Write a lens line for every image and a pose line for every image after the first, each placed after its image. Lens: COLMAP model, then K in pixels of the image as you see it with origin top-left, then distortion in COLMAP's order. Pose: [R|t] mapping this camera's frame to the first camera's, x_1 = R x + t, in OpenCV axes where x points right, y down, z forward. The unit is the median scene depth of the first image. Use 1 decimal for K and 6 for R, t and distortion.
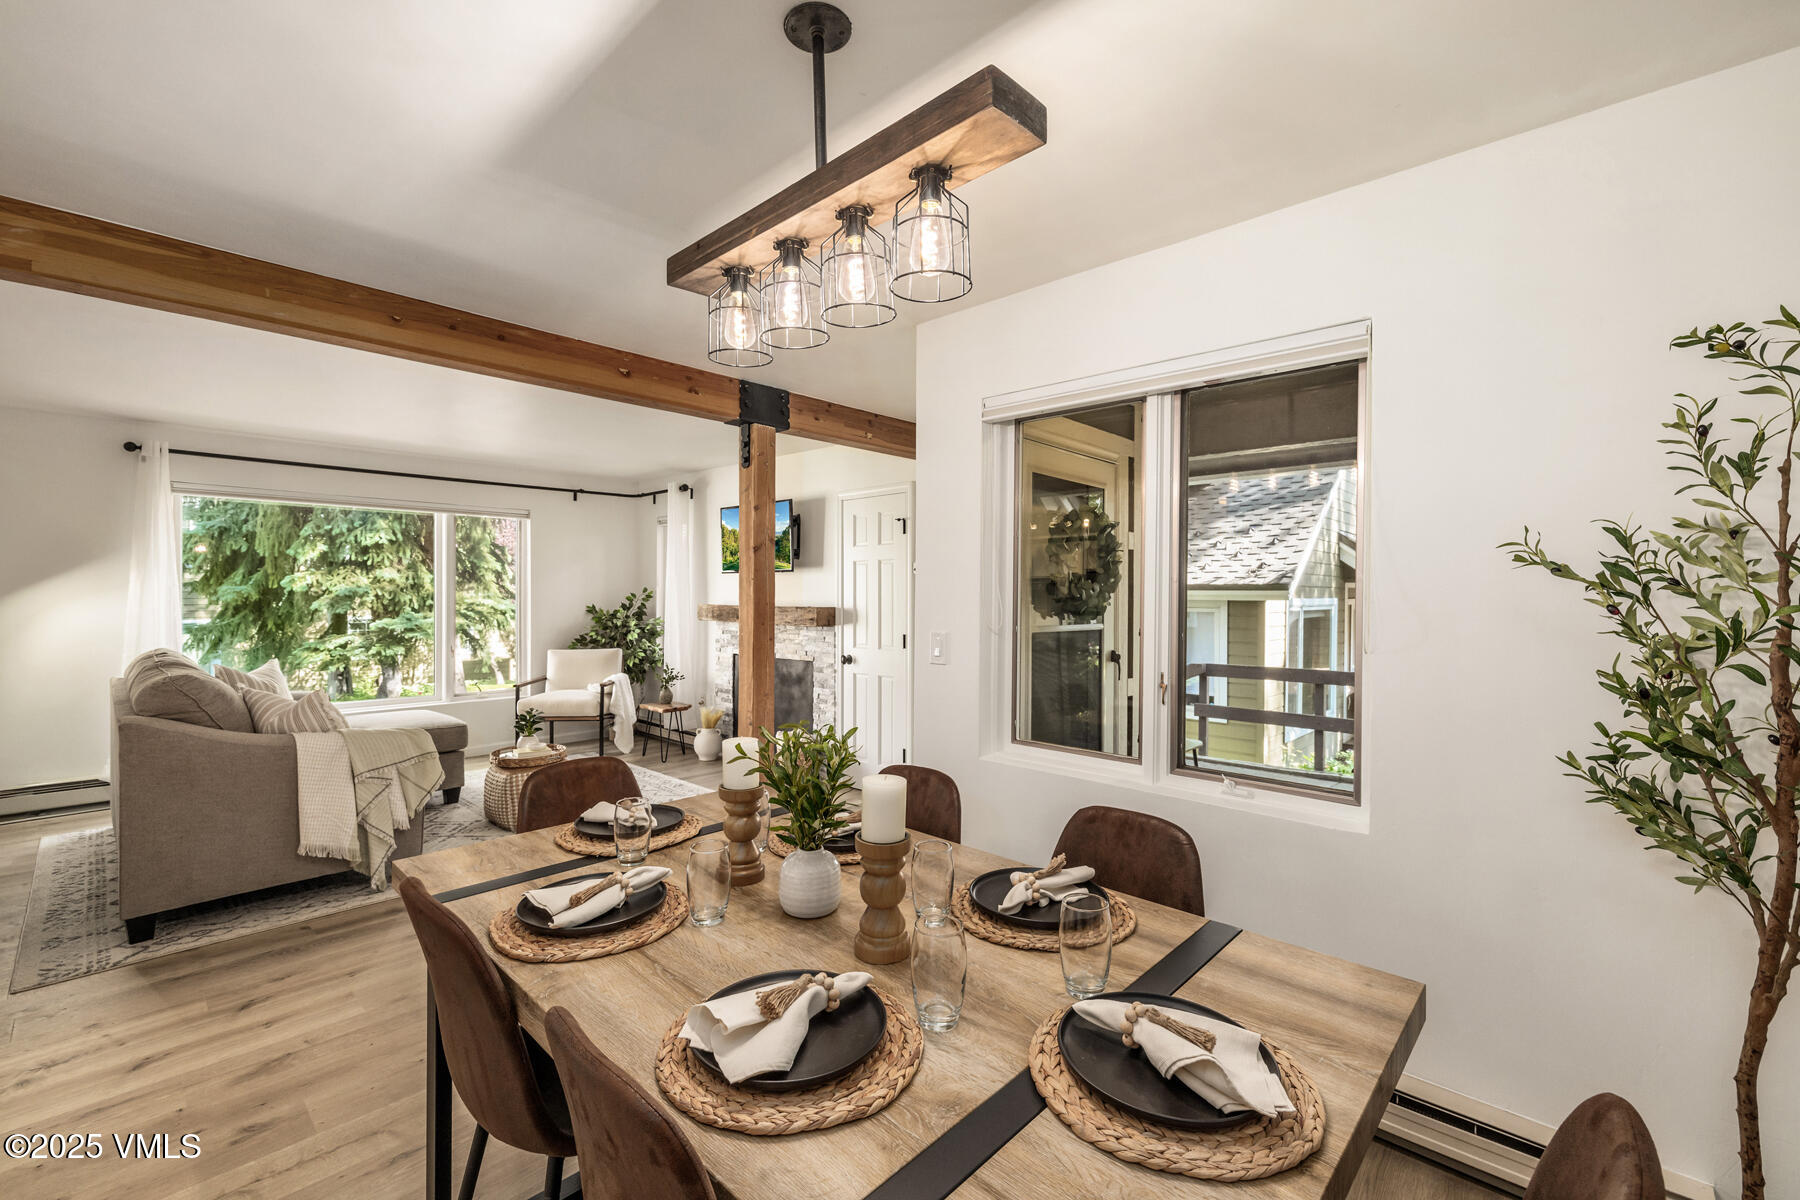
lens RADIAL K [[756.3, 0, 906.2], [0, 756.3, 595.2], [0, 0, 1]] dist [-0.000071, -0.000294]
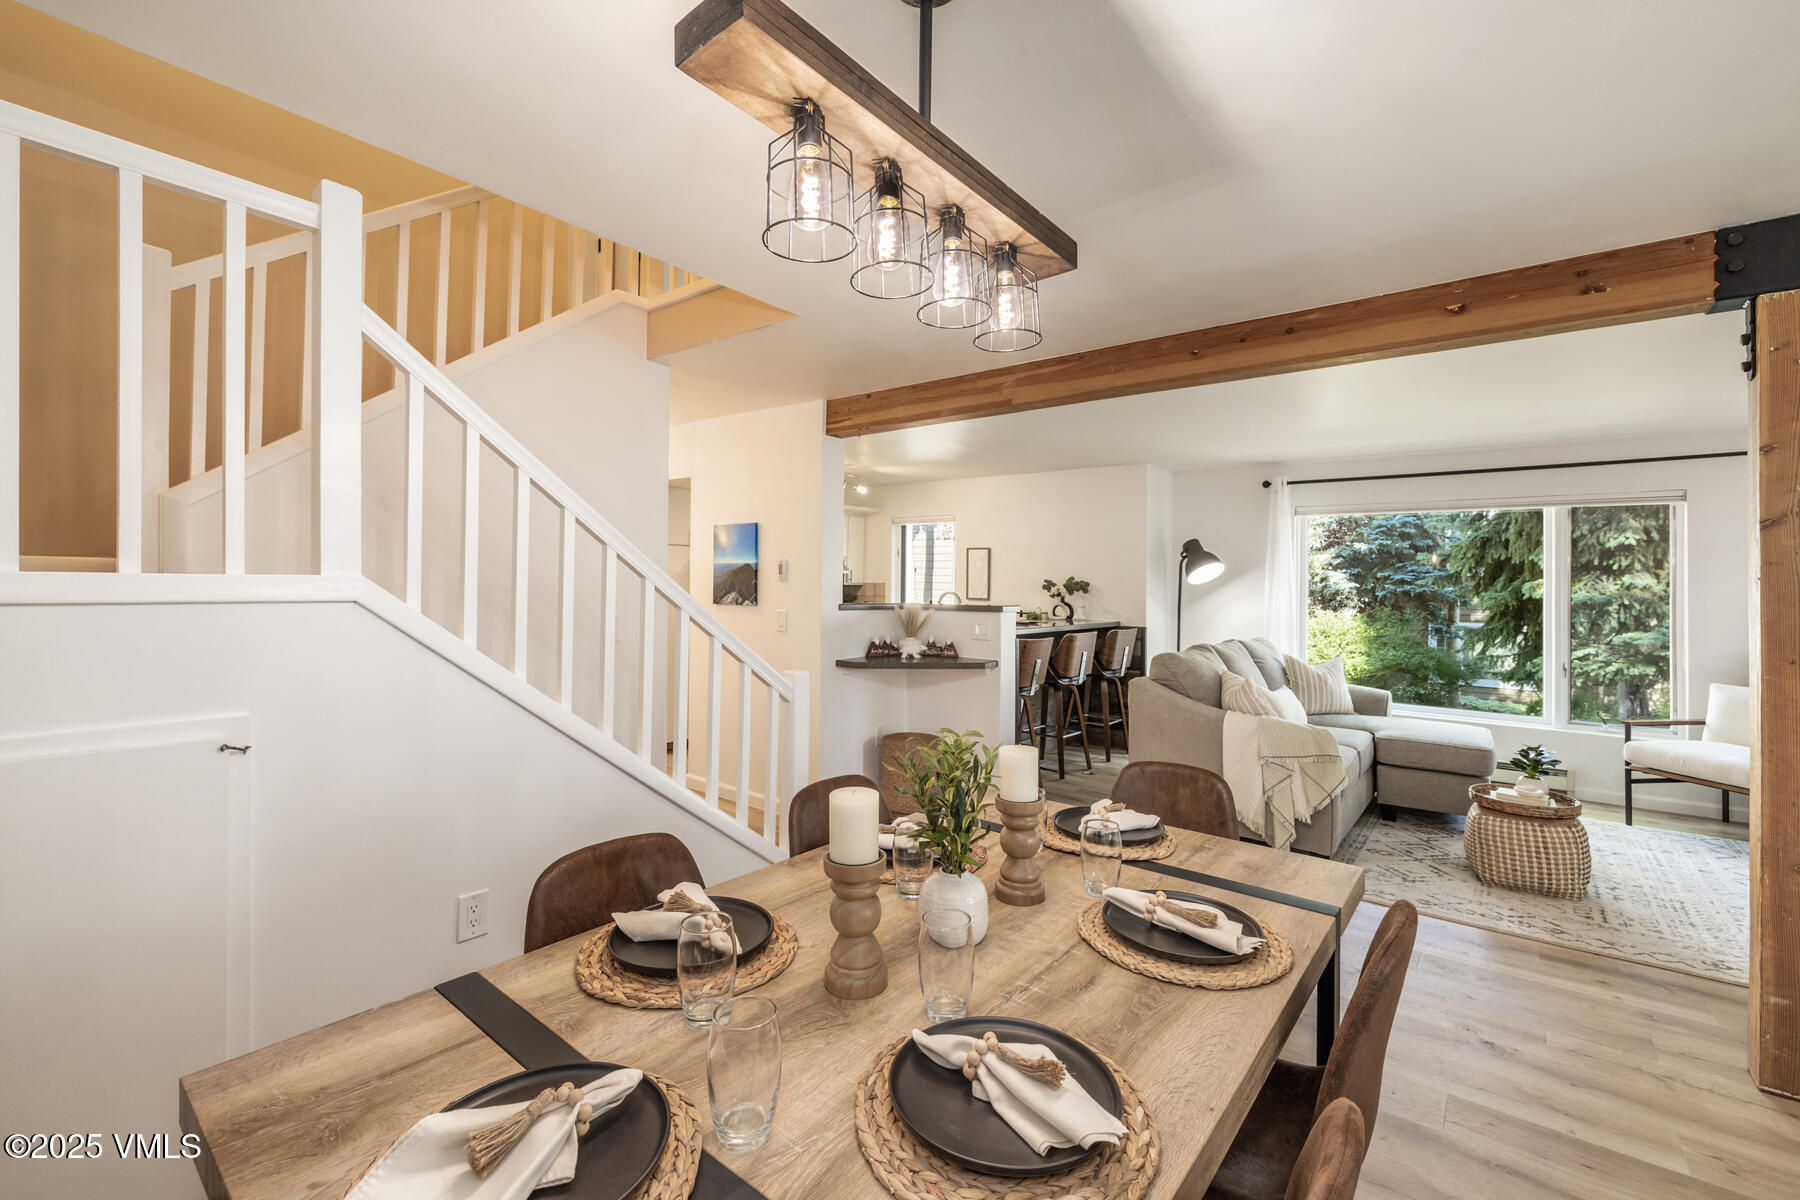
lens RADIAL K [[756.3, 0, 897.2], [0, 756.3, 597.6], [0, 0, 1]] dist [-0.000071, -0.000294]
pose [[0.078114, 0.011496, -0.996878, 0.196557], [-0.020393, 0.999743, 0.009931, 0.001033], [0.996736, 0.019553, 0.078328, 0.213237]]
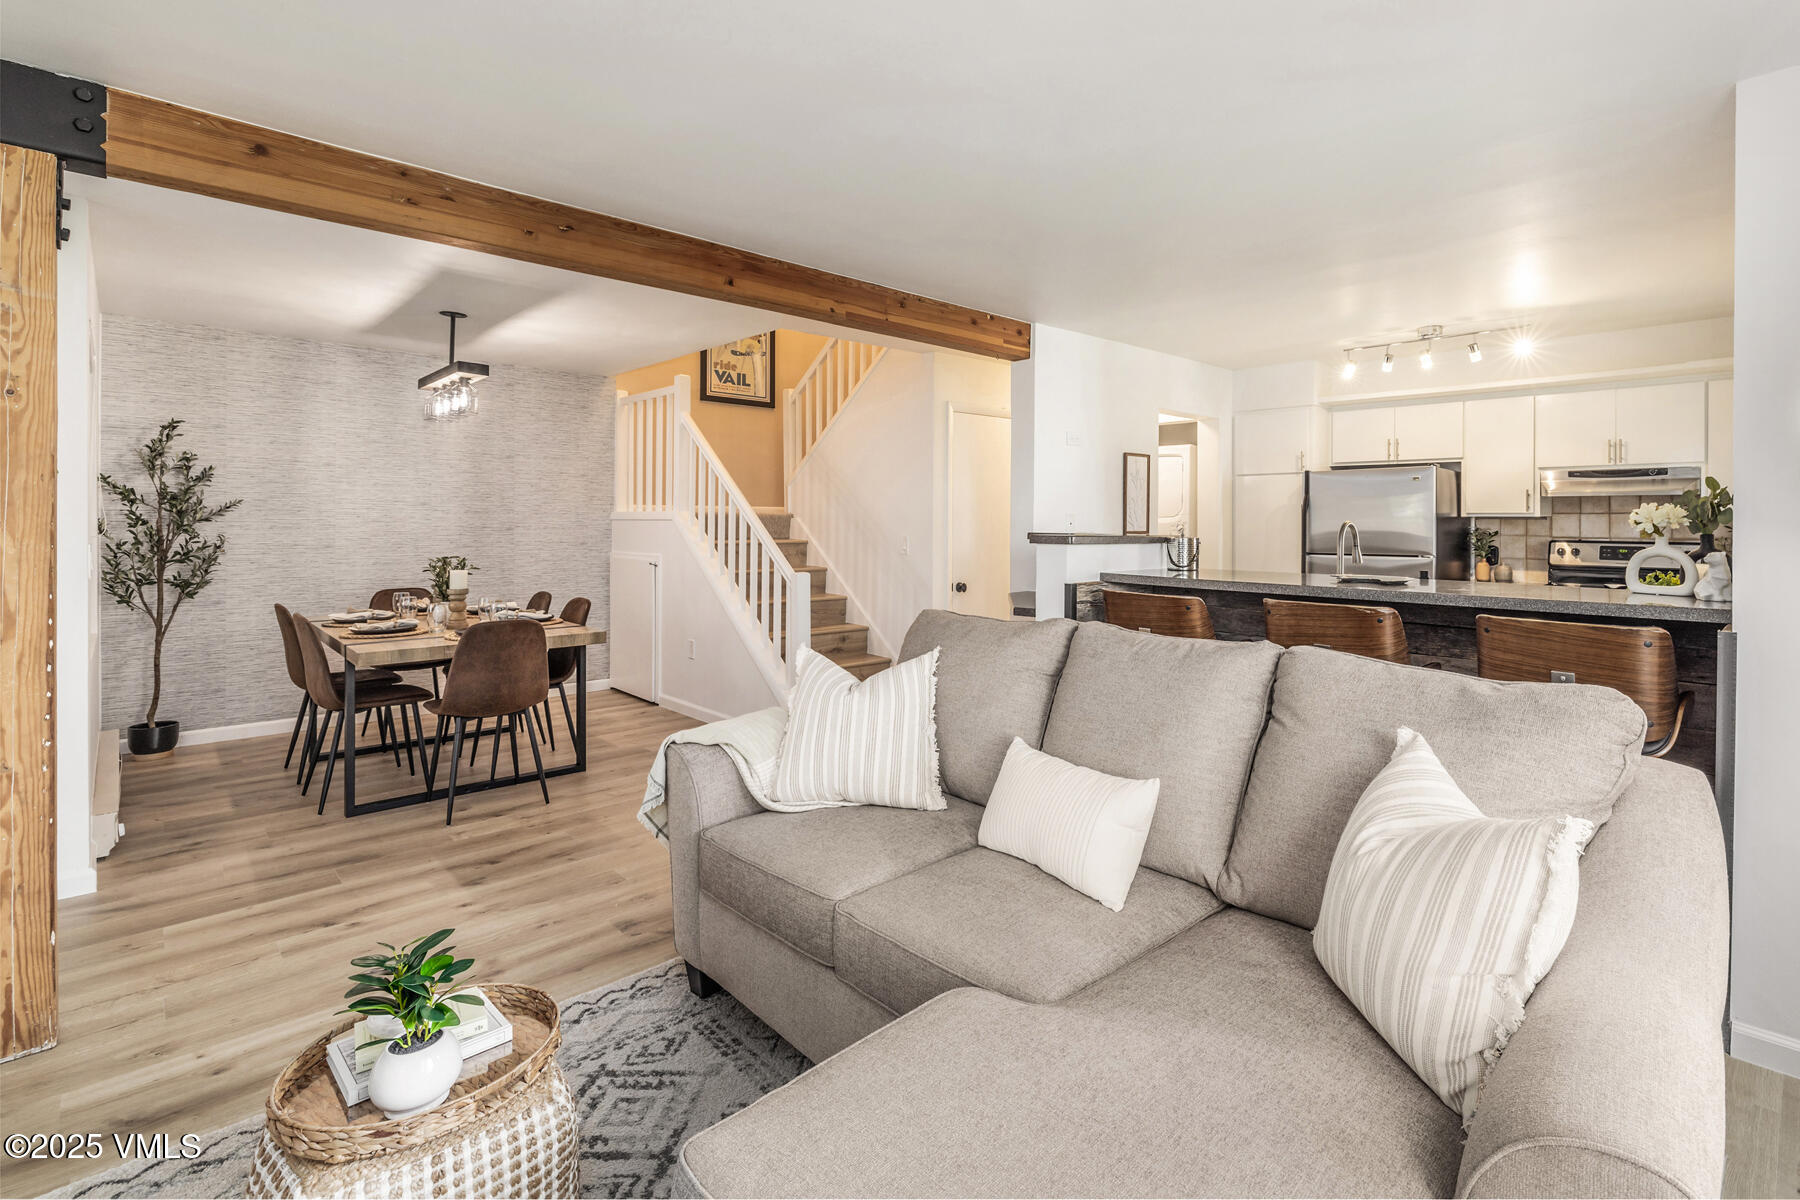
lens RADIAL K [[848.0, 0, 1011.9], [0, 848.0, 525.3], [0, 0, 1]] dist [-0.001093, 0.000880]
pose [[-0.999896, -0.011452, 0.008764, -0.567002], [-0.011362, 0.999883, 0.010259, 0.000762], [-0.008880, 0.010158, -0.999909, 1.040076]]
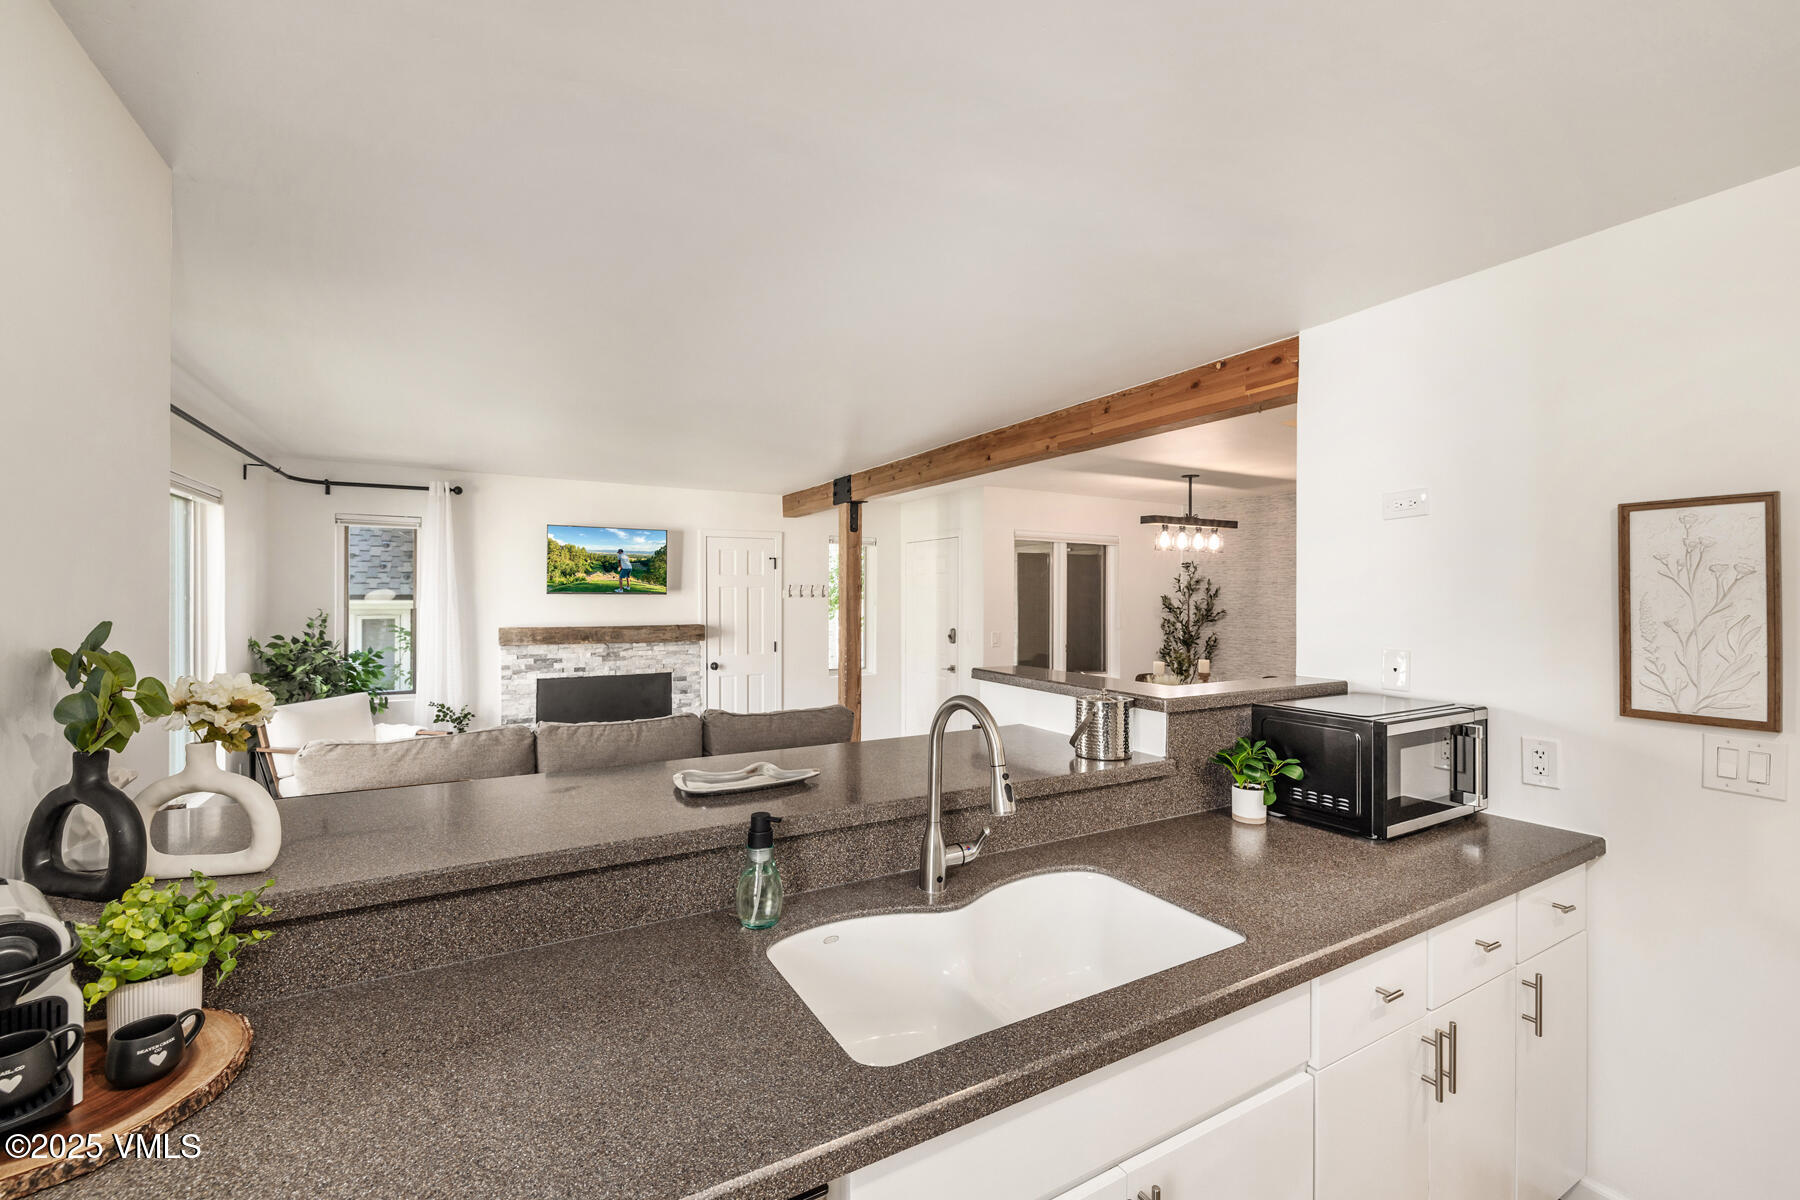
lens RADIAL K [[756.3, 0, 903.8], [0, 756.3, 600.3], [0, 0, 1]] dist [-0.000071, -0.000294]
pose [[0.295692, -0.010238, 0.955229, -1.072776], [-0.000539, 0.999941, 0.010884, -0.033208], [-0.955283, -0.003734, 0.295669, 0.312919]]
